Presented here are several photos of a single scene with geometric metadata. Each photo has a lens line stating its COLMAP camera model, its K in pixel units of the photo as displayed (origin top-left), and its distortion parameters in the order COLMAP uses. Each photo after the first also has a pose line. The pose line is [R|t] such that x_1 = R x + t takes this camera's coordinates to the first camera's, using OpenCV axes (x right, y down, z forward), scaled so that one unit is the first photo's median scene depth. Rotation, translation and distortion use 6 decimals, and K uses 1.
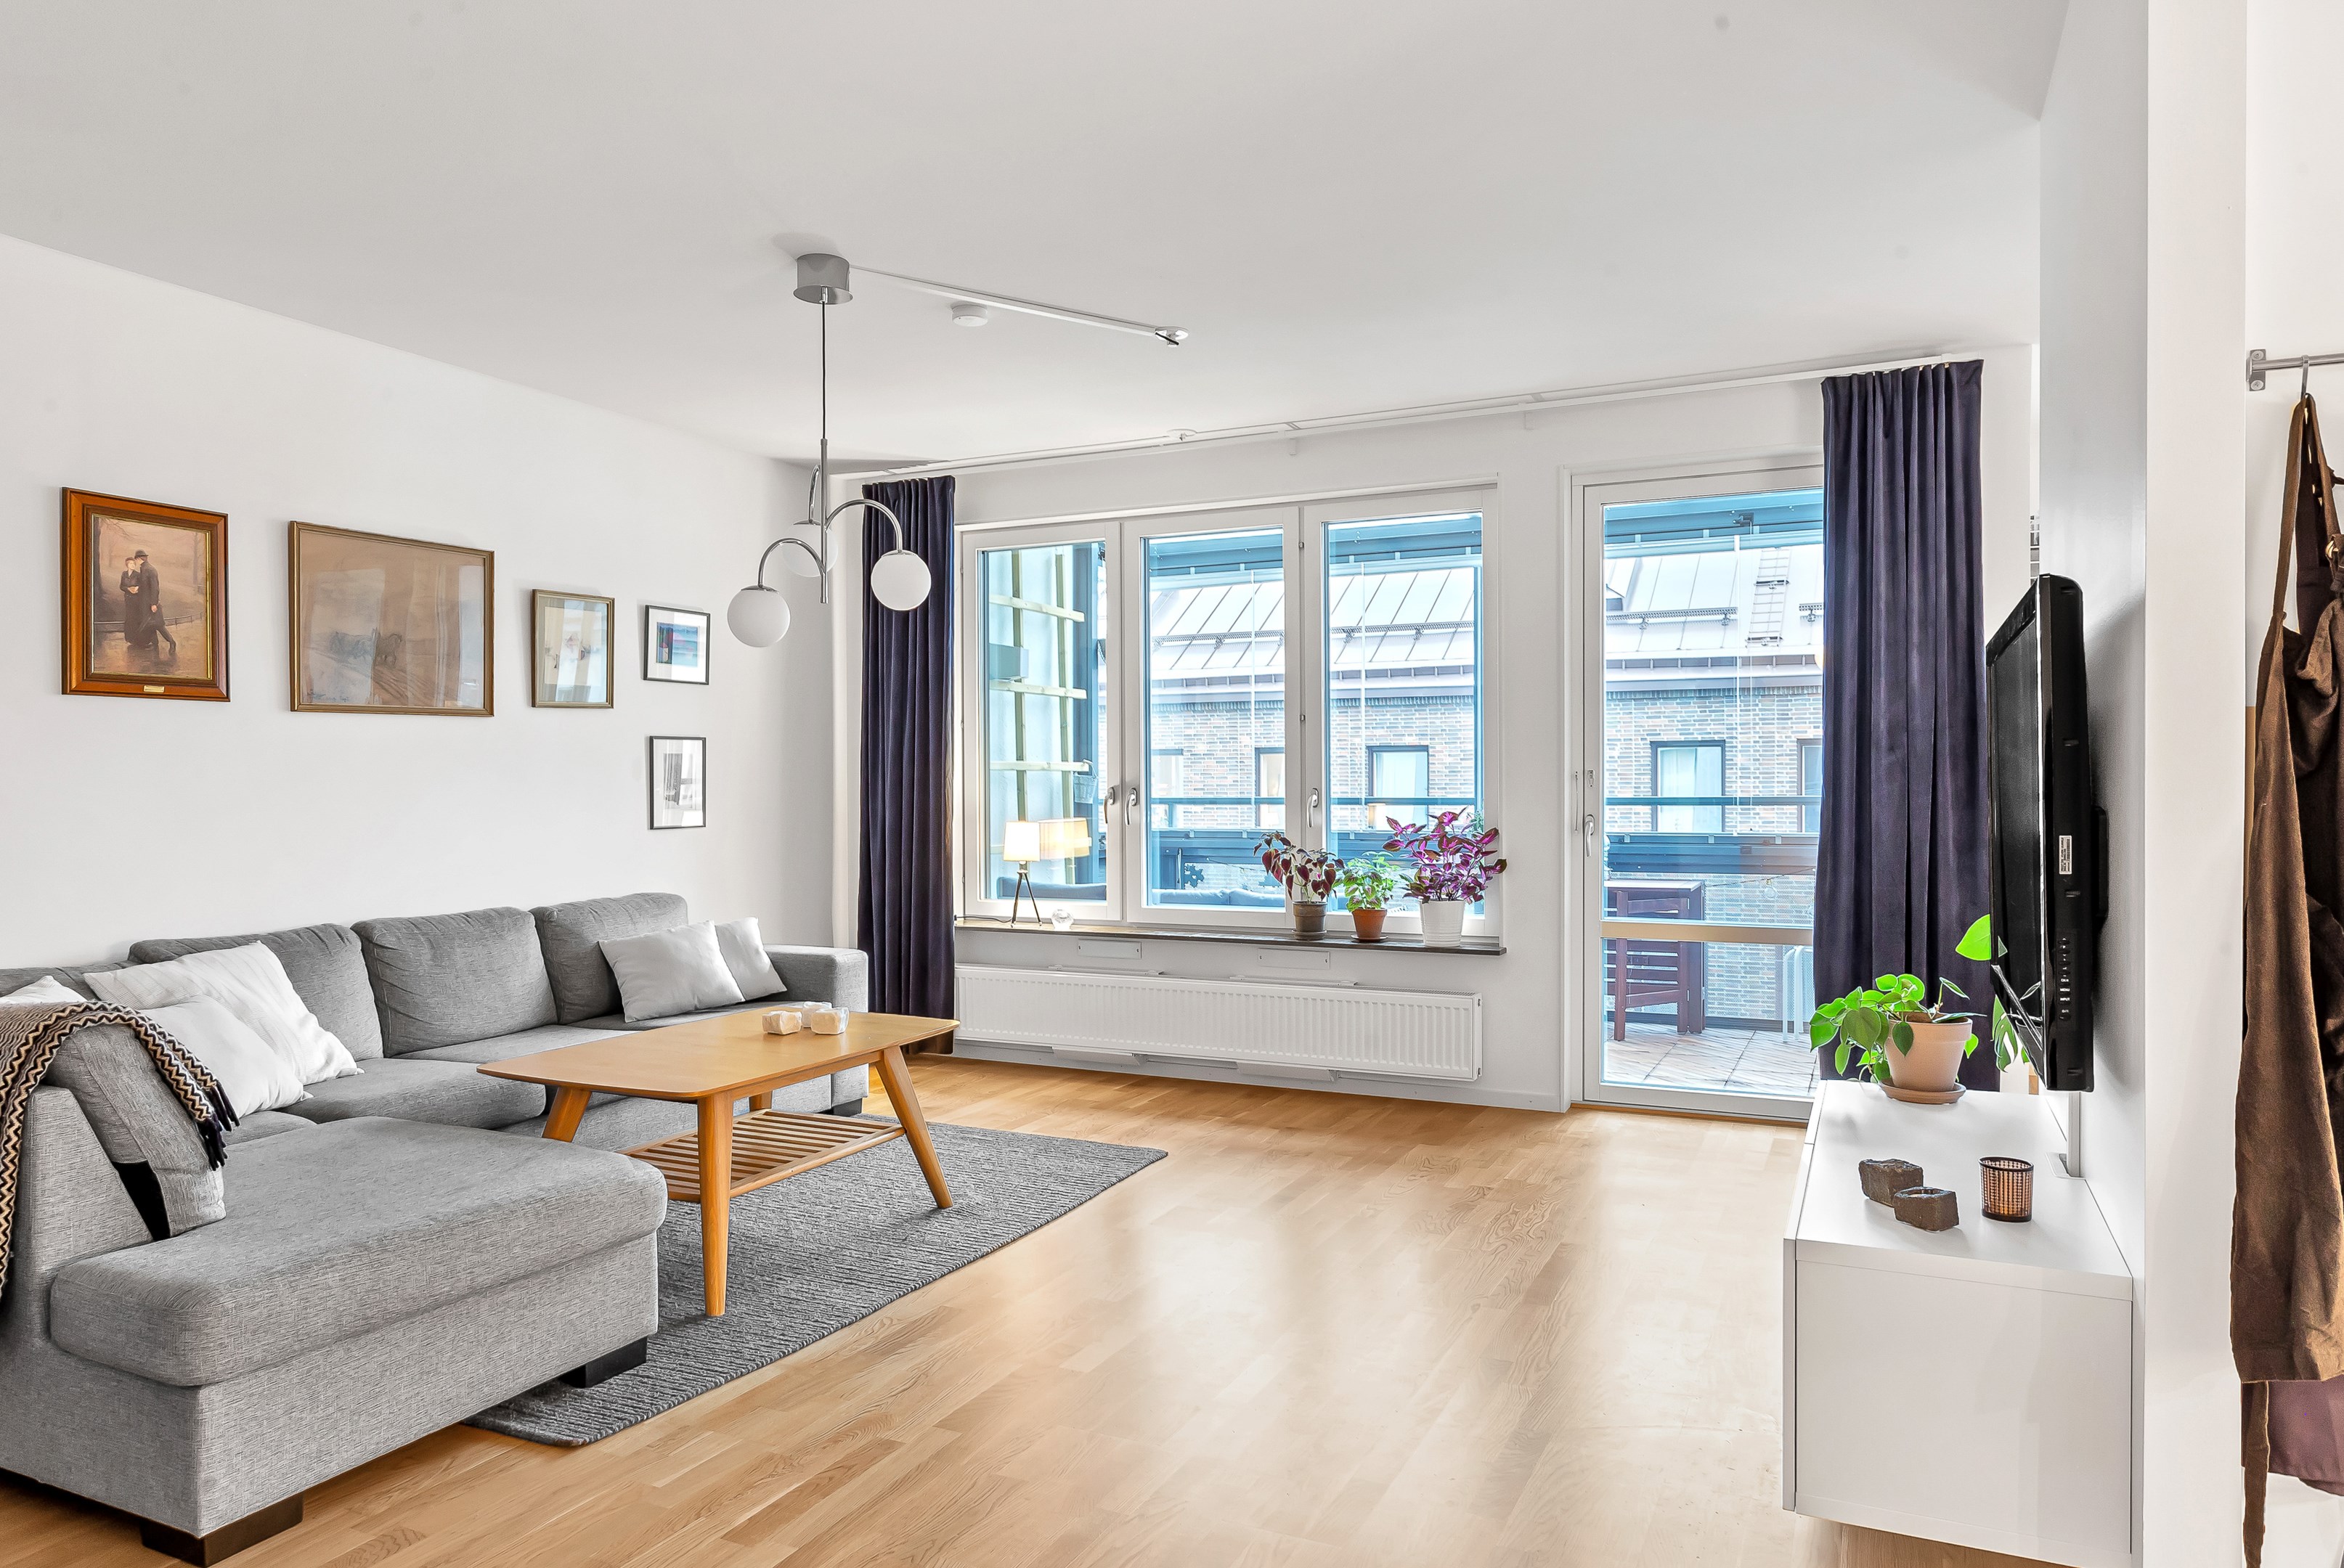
lens RADIAL K [[1507.2, 0, 1167.0], [0, 1507.2, 796.0], [0, 0, 1]] dist [-0.000150, 0.002779]
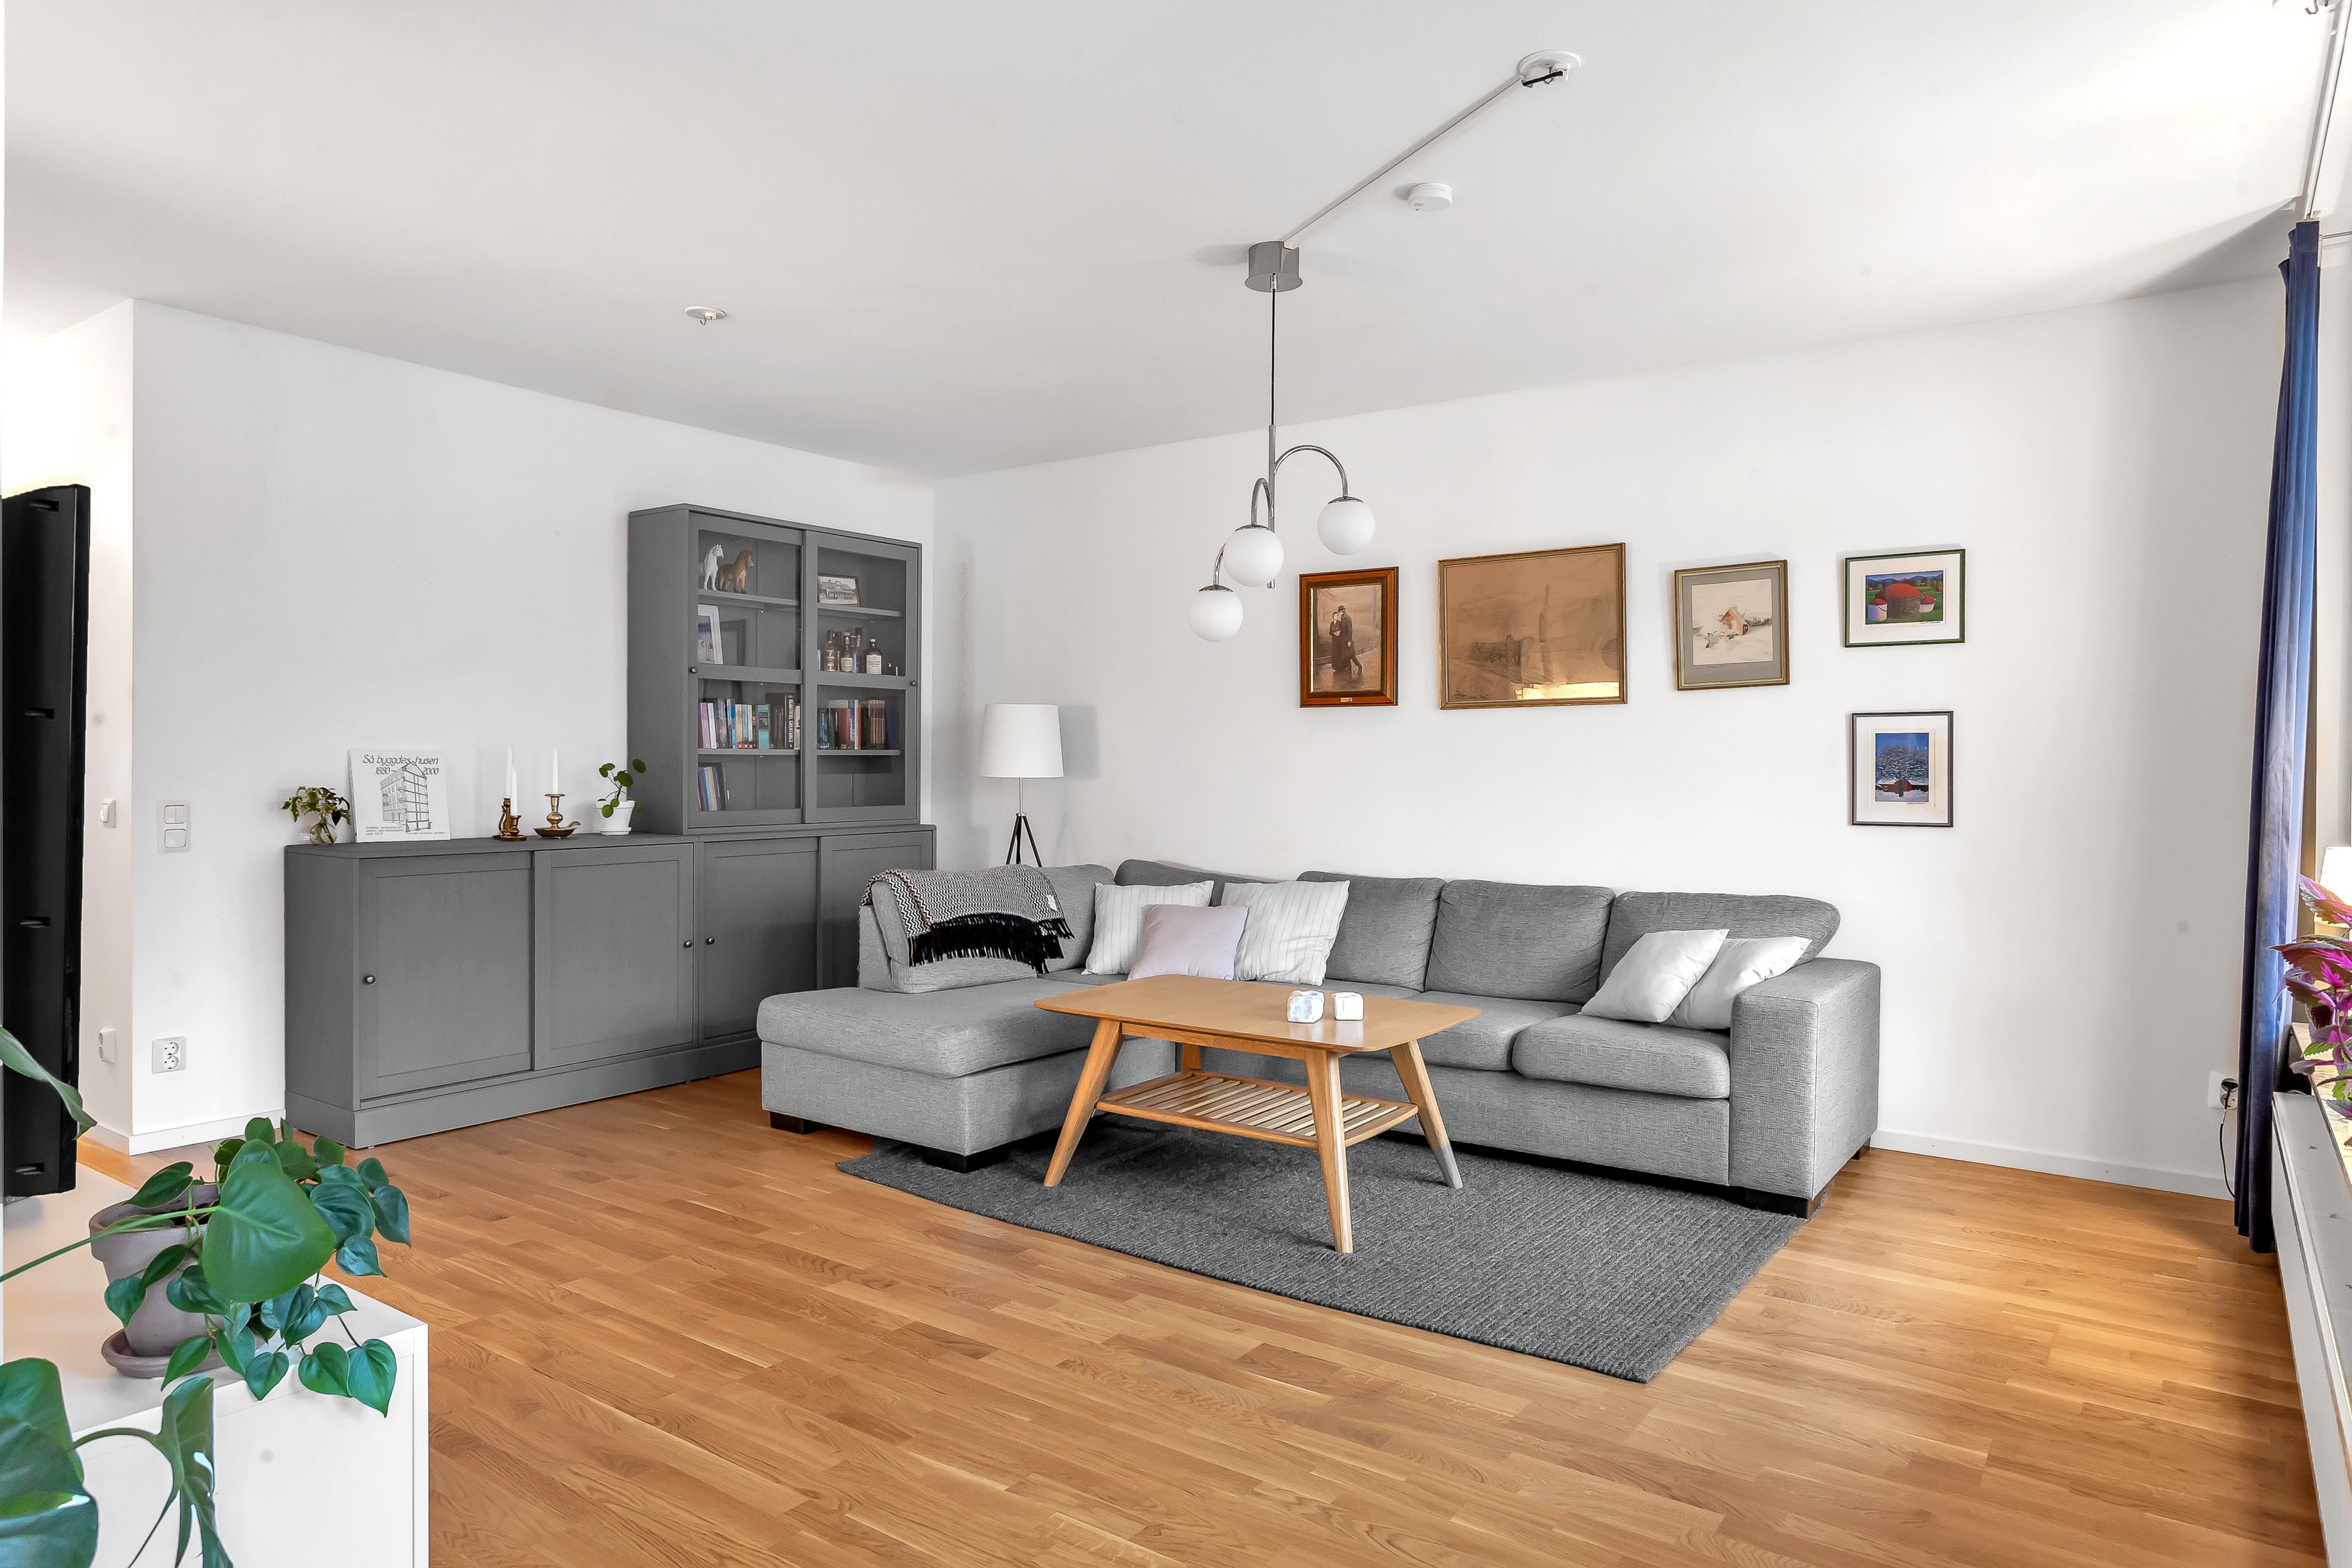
lens RADIAL K [[1426.9, 0, 1176.0], [0, 1426.9, 784.0], [0, 0, 1]] dist [-0.012918, 0.000031]
pose [[-0.175518, 0.016745, -0.984334, 0.648974], [-0.014848, 0.999697, 0.019654, -0.013474], [0.984364, 0.018065, -0.175216, 0.991726]]
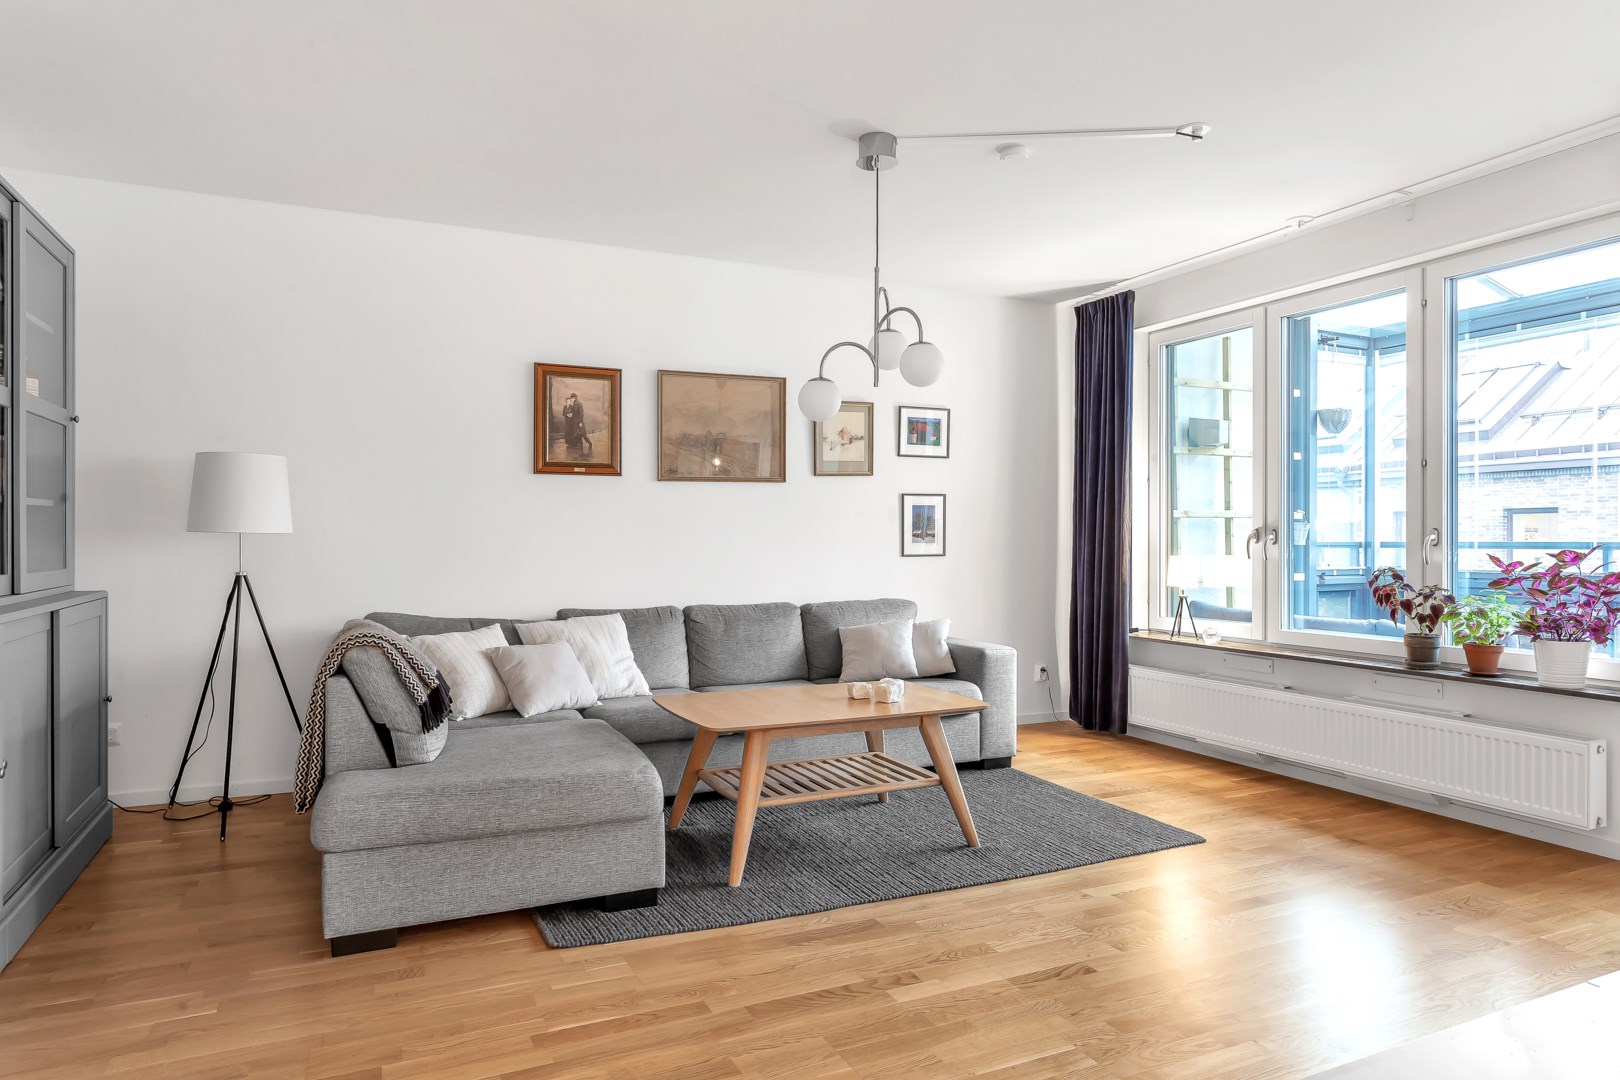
lens RADIAL K [[990.8, 0, 807.3], [0, 990.8, 539.5], [0, 0, 1]] dist [-0.002636, 0.003050]
pose [[0.773485, 0.004839, -0.633797, 0.266008], [-0.009920, 0.999941, -0.004472, 0.013930], [0.633737, 0.009746, 0.773487, 0.236127]]
